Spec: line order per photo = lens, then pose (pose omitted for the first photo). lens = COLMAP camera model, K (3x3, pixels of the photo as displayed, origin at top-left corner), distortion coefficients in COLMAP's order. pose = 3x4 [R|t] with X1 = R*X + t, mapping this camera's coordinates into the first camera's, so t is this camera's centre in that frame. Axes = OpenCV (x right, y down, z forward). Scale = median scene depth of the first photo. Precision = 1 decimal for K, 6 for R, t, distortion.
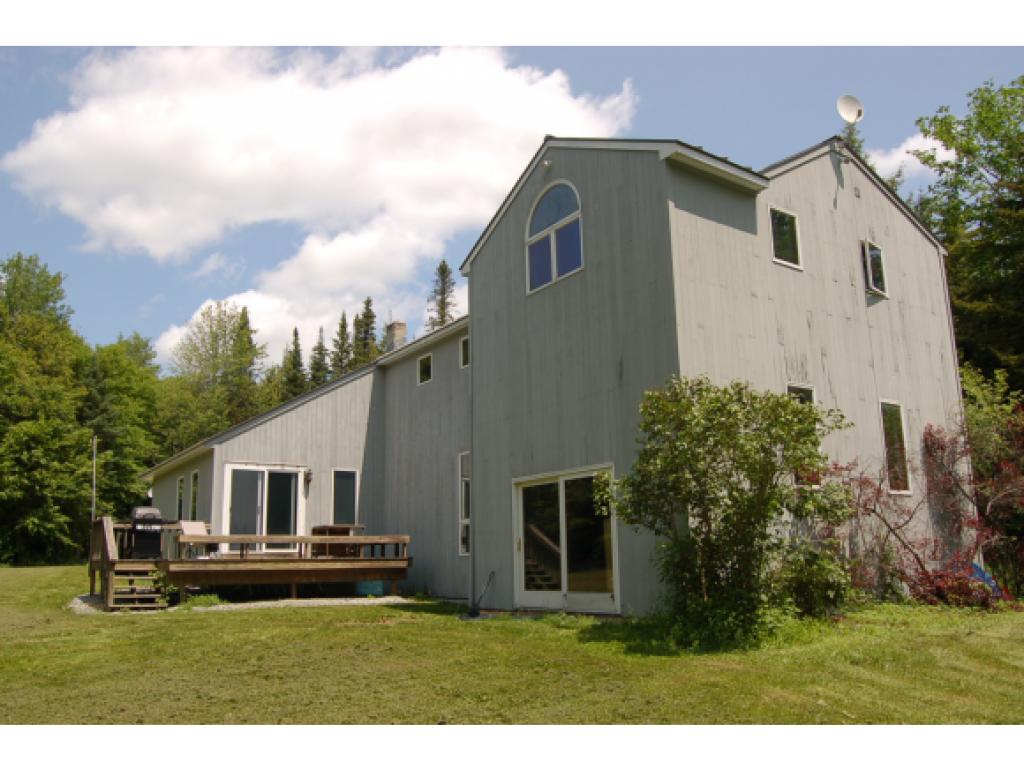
lens RADIAL K [[804.9, 0, 504.5], [0, 804.9, 401.0], [0, 0, 1]] dist [-0.103025, 0.050949]
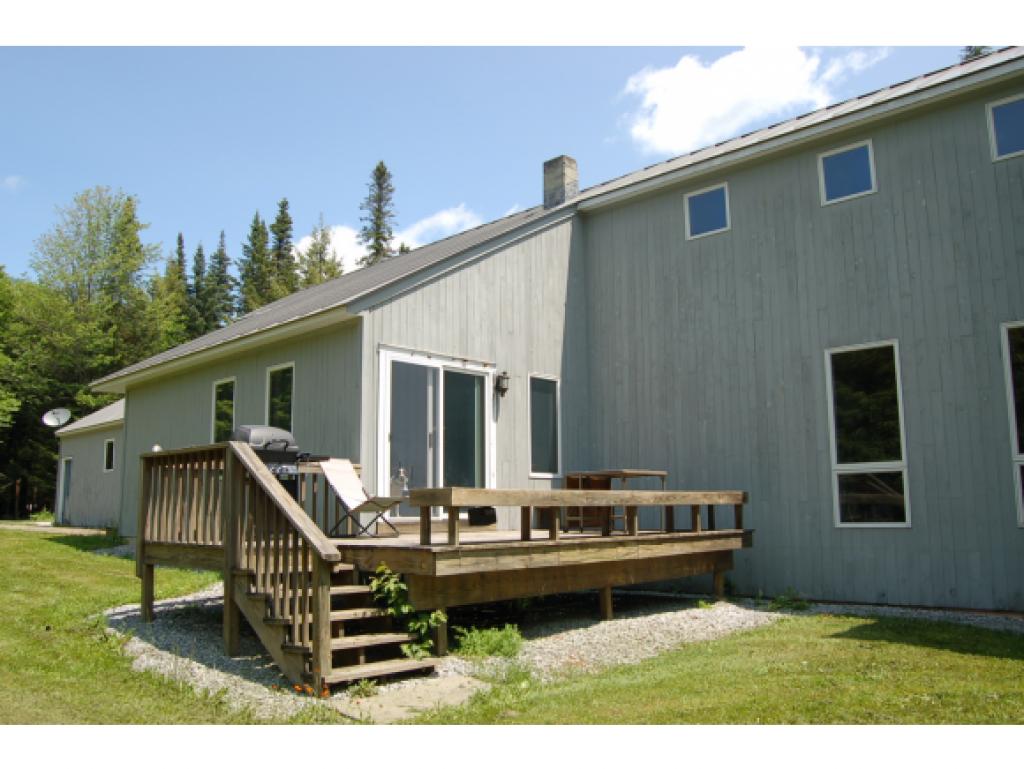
lens RADIAL K [[804.9, 0, 504.5], [0, 804.9, 401.0], [0, 0, 1]] dist [-0.103025, 0.050949]
pose [[0.978252, 0.042164, 0.203089, -0.371993], [-0.054480, 0.996975, 0.055439, 0.078310], [-0.200137, -0.065298, 0.977590, 0.464522]]
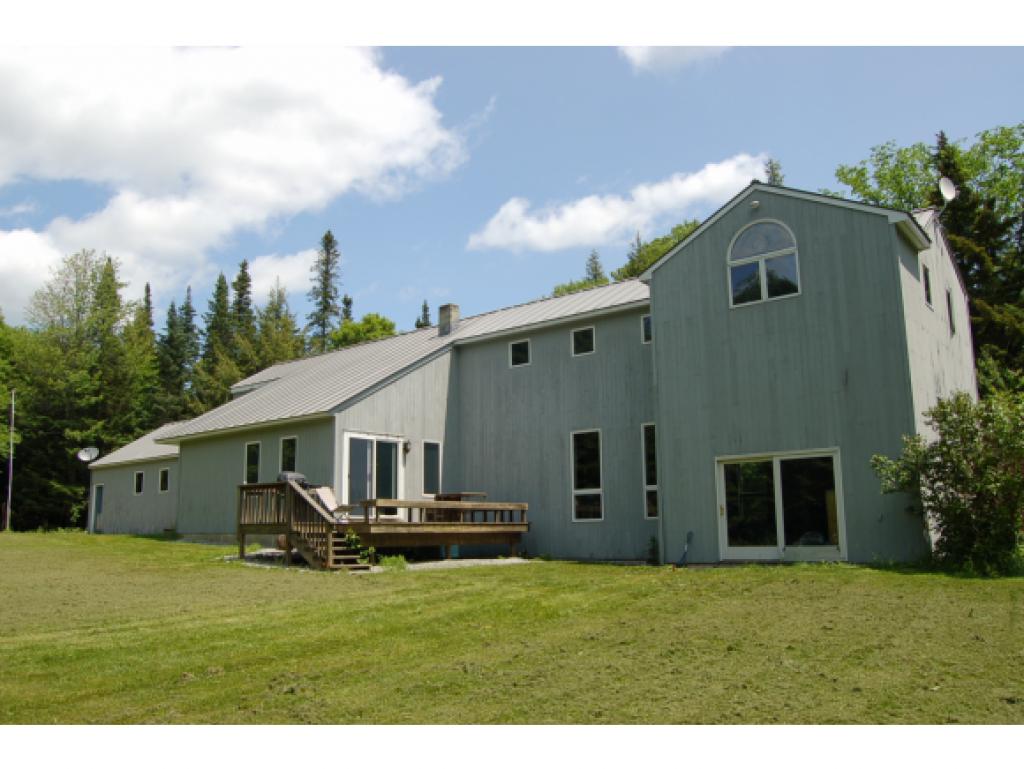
lens RADIAL K [[804.9, 0, 504.5], [0, 804.9, 401.0], [0, 0, 1]] dist [-0.103025, 0.050949]
pose [[0.960130, 0.054394, 0.274212, -0.433110], [-0.062381, 0.997842, 0.020485, 0.004512], [-0.272506, -0.036774, 0.961451, -0.056688]]
